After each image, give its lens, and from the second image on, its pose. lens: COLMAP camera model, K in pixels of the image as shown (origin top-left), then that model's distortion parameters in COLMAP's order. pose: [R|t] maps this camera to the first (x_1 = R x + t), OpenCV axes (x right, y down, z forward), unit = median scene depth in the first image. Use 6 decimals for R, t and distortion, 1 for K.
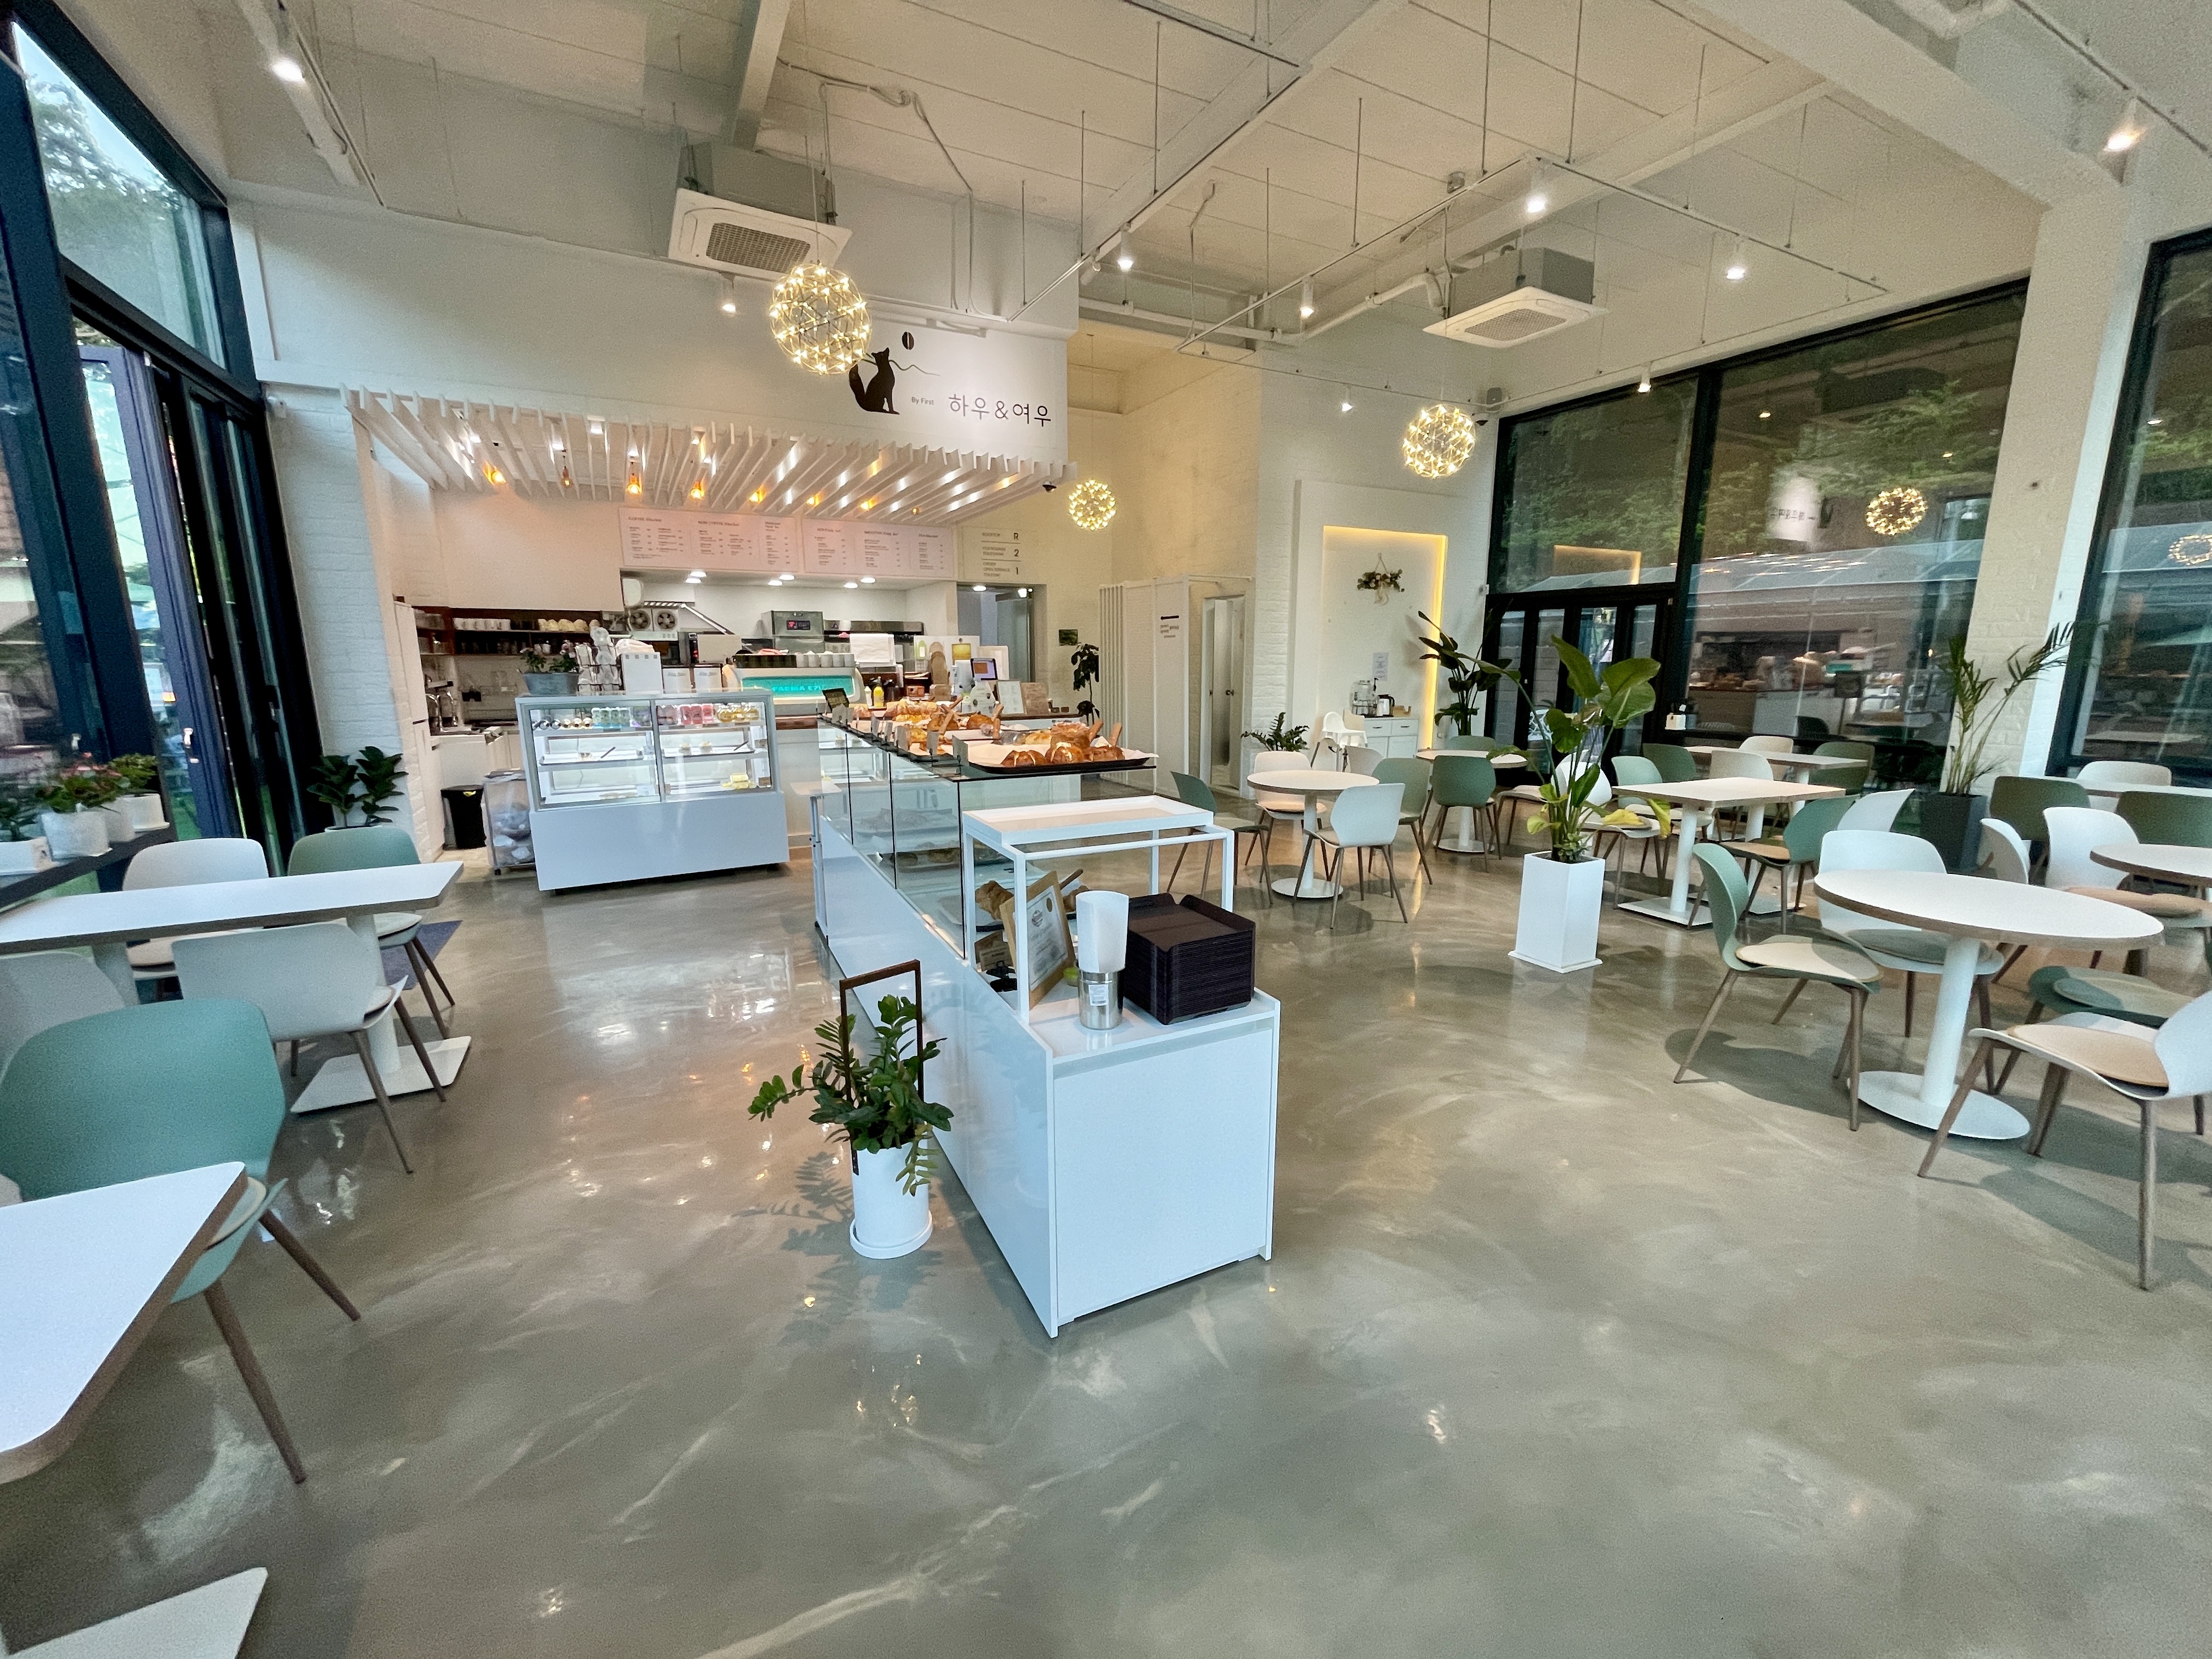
lens RADIAL K [[888.8, 0, 1106.8], [0, 888.8, 827.6], [0, 0, 1]] dist [-0.000755, -0.000217]
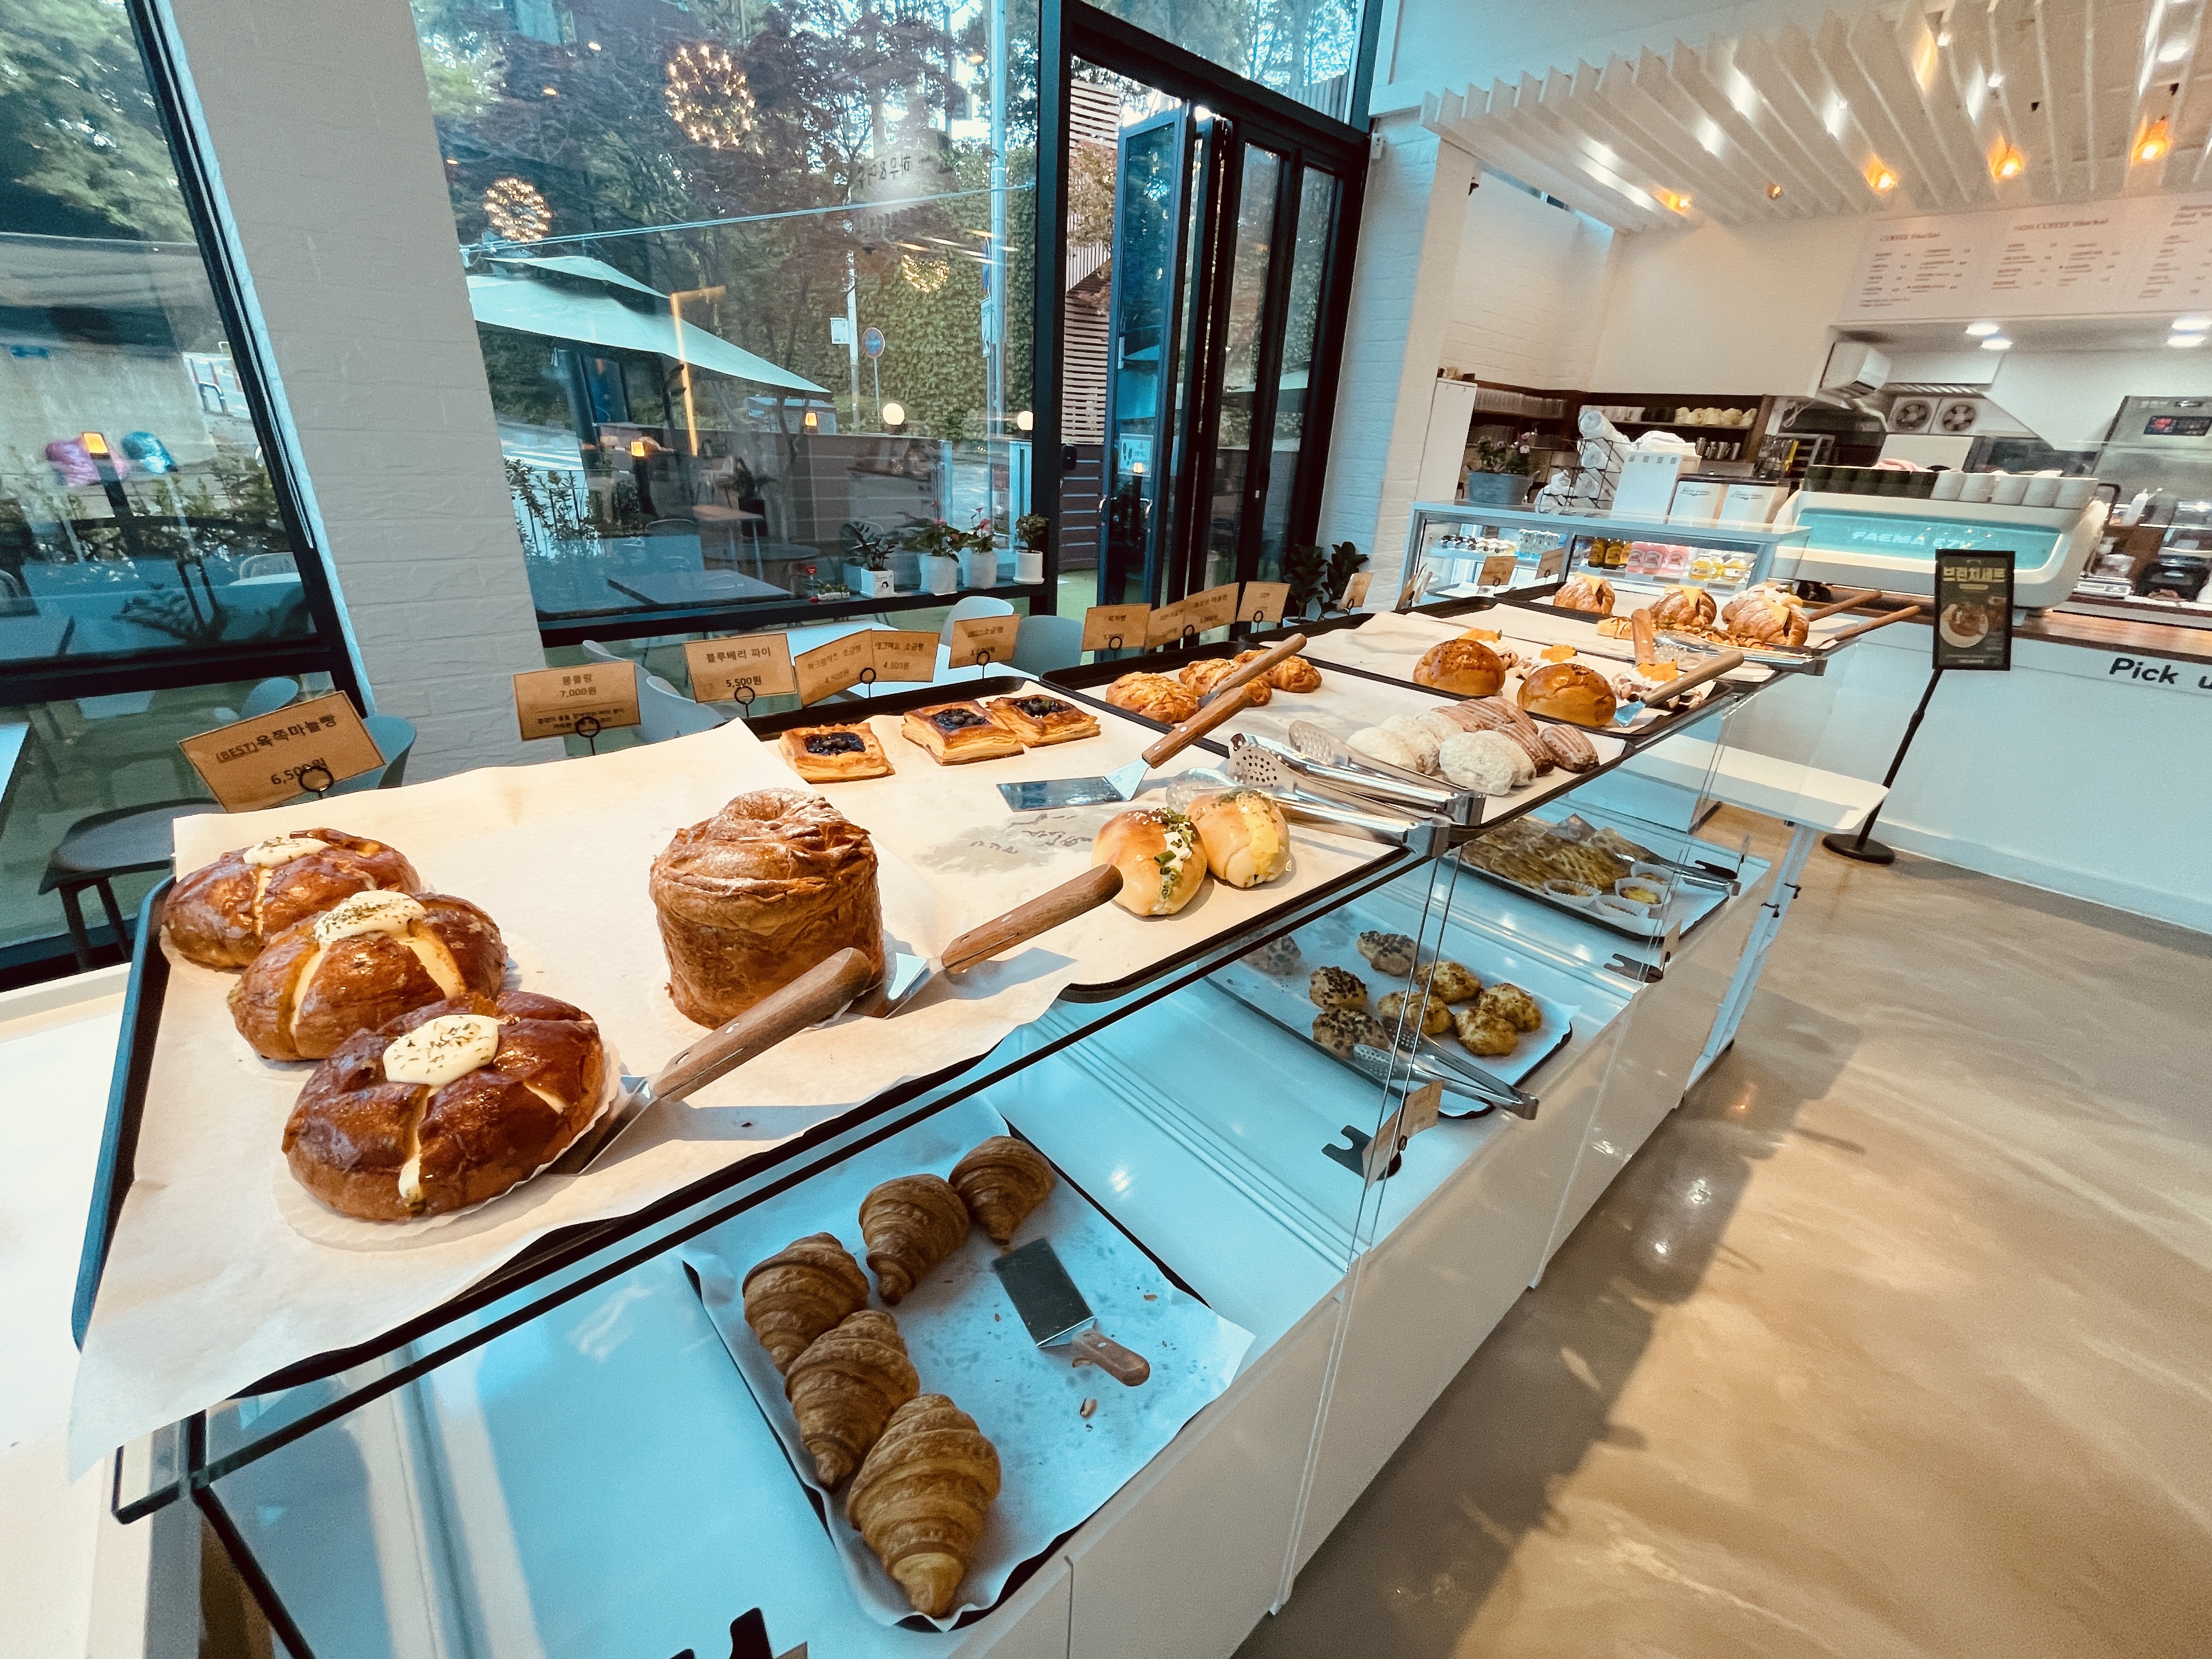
lens RADIAL K [[888.8, 0, 1113.0], [0, 888.8, 830.1], [0, 0, 1]] dist [-0.000755, -0.000217]
pose [[0.274558, 0.412328, -0.868679, 0.043619], [-0.234815, 0.904796, 0.355255, -0.061936], [0.932459, 0.106440, 0.345240, 0.318253]]
